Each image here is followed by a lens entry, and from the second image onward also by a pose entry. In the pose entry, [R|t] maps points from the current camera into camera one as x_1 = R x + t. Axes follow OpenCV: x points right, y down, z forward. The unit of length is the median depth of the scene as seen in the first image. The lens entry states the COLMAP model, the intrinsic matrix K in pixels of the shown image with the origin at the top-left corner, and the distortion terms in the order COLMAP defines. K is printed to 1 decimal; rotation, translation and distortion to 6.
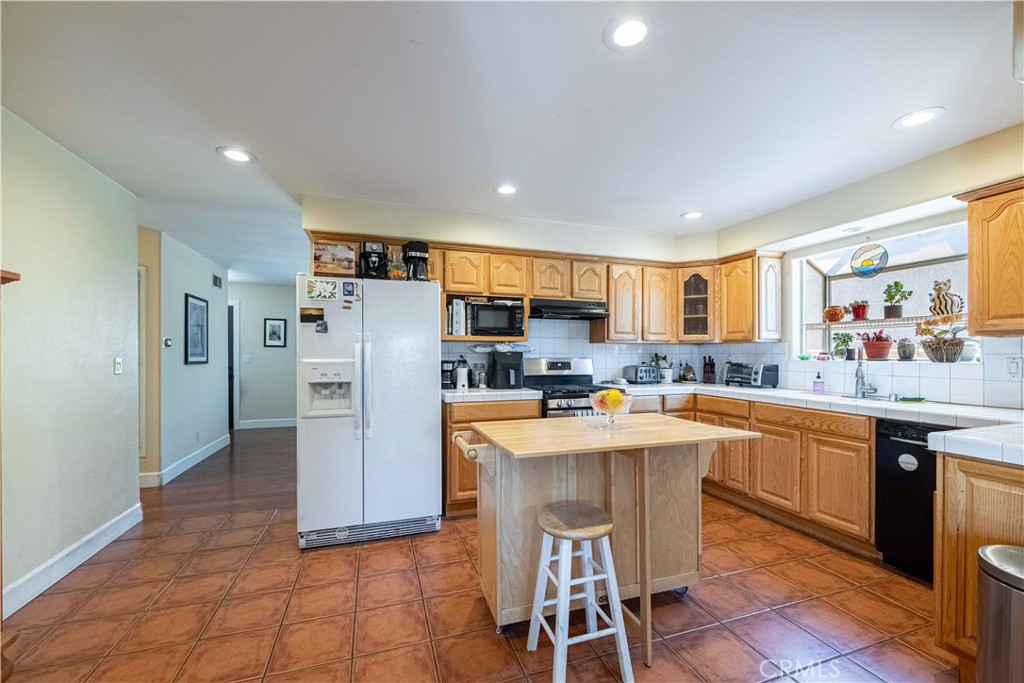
lens RADIAL K [[412.1, 0, 514.1], [0, 412.1, 356.5], [0, 0, 1]] dist [-0.001007, -0.000372]
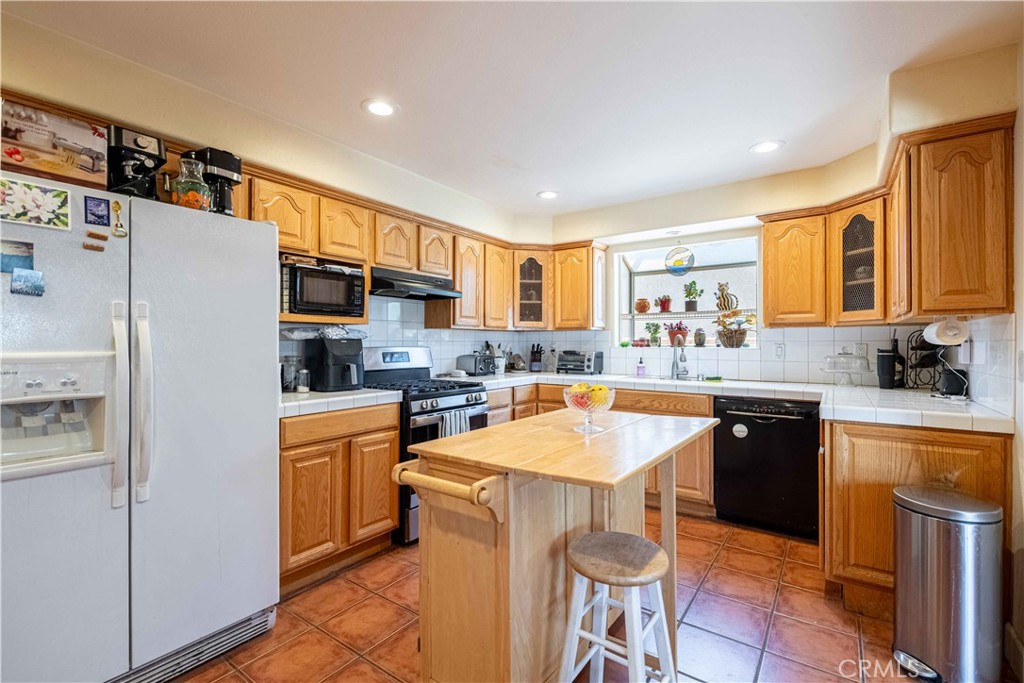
lens RADIAL K [[454.5, 0, 512.0], [0, 454.5, 341.5], [0, 0, 1]] dist [0.002022, -0.000735]
pose [[0.815753, -0.000338, 0.578400, -0.235783], [0.005486, 0.999959, -0.007154, 0.000961], [-0.578374, 0.009009, 0.815722, 0.196187]]
